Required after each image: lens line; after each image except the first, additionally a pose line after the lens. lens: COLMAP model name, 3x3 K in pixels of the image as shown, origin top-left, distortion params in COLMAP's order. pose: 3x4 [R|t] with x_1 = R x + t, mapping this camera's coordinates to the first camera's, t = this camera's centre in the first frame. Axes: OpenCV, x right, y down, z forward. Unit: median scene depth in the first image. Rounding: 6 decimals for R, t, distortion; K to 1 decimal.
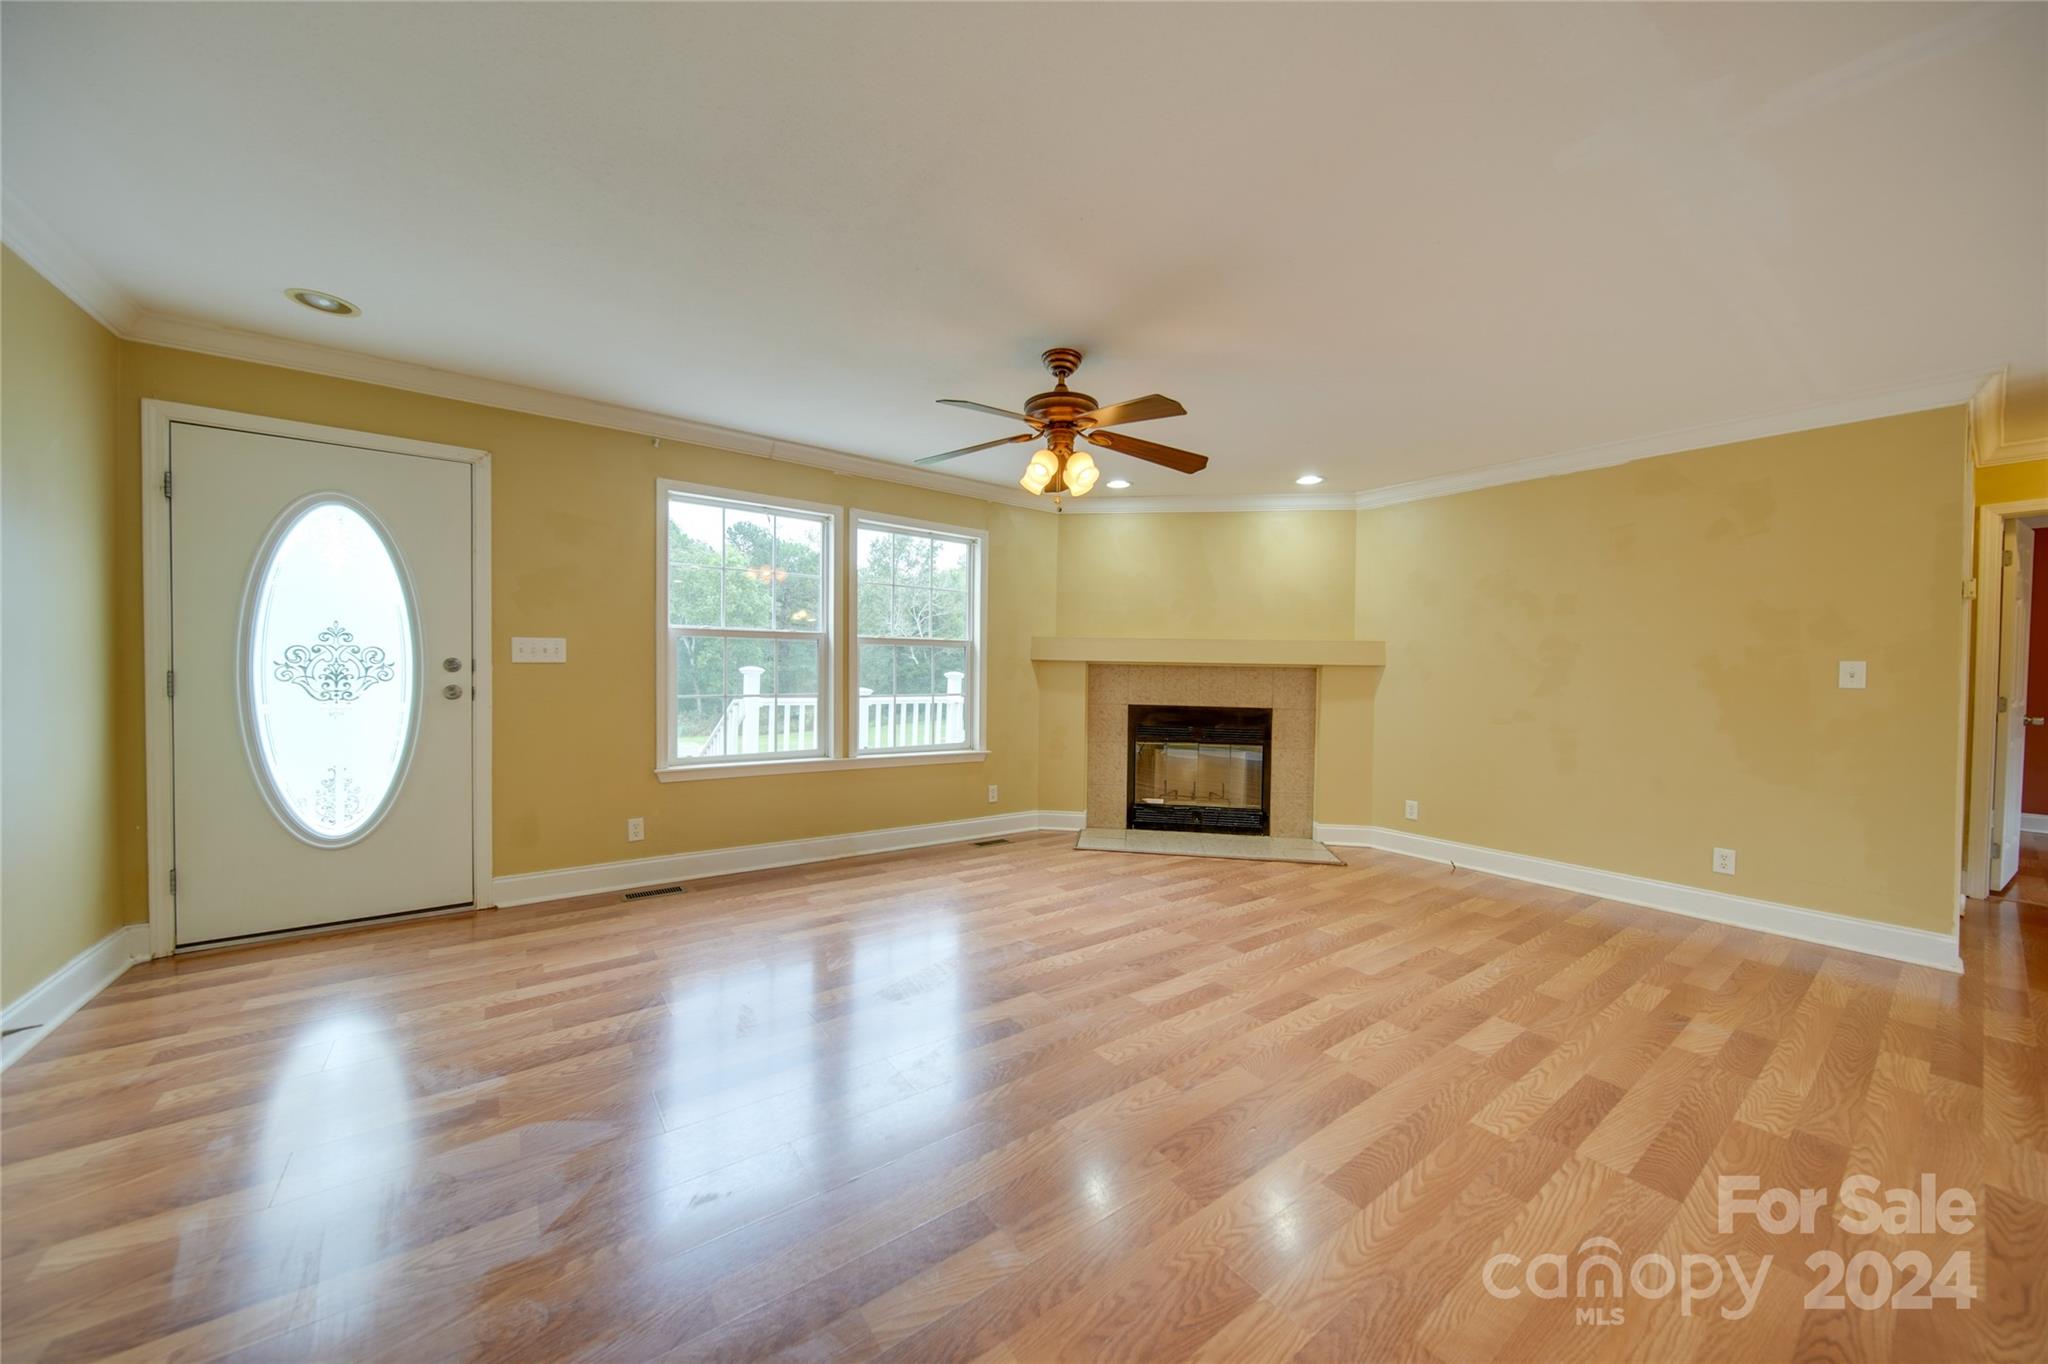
lens RADIAL K [[709.3, 0, 1027.2], [0, 709.3, 676.2], [0, 0, 1]] dist [0.000740, -0.000659]
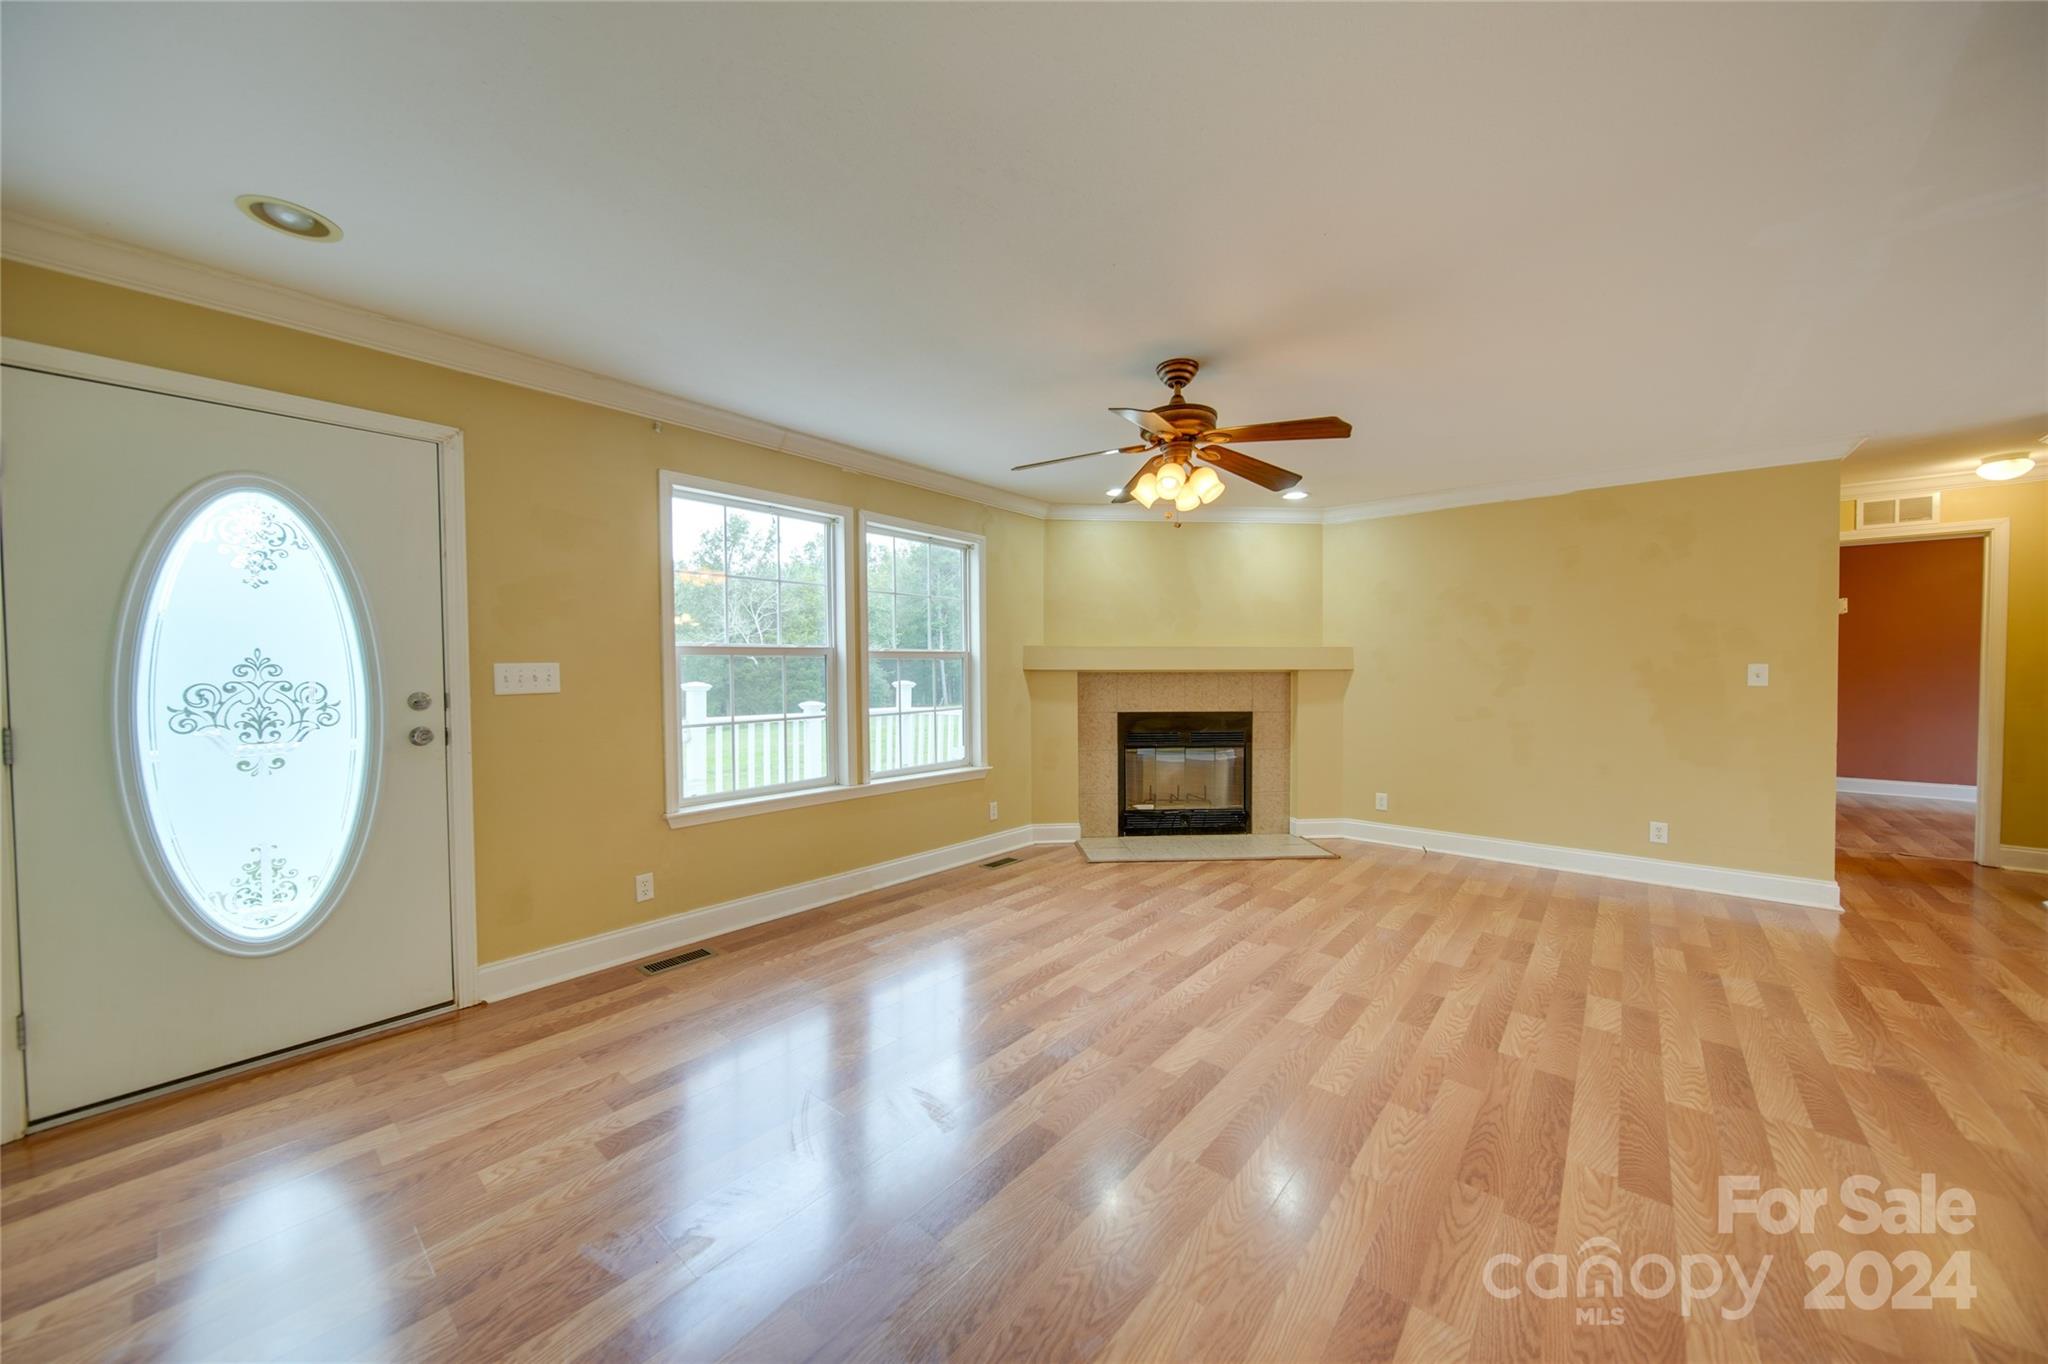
lens RADIAL K [[709.3, 0, 1026.7], [0, 709.3, 678.7], [0, 0, 1]] dist [0.000740, -0.000659]
pose [[0.973791, -0.023056, 0.226272, -0.295000], [0.020879, 0.999710, 0.012009, -0.031721], [-0.226483, -0.006970, 0.973990, 0.079382]]
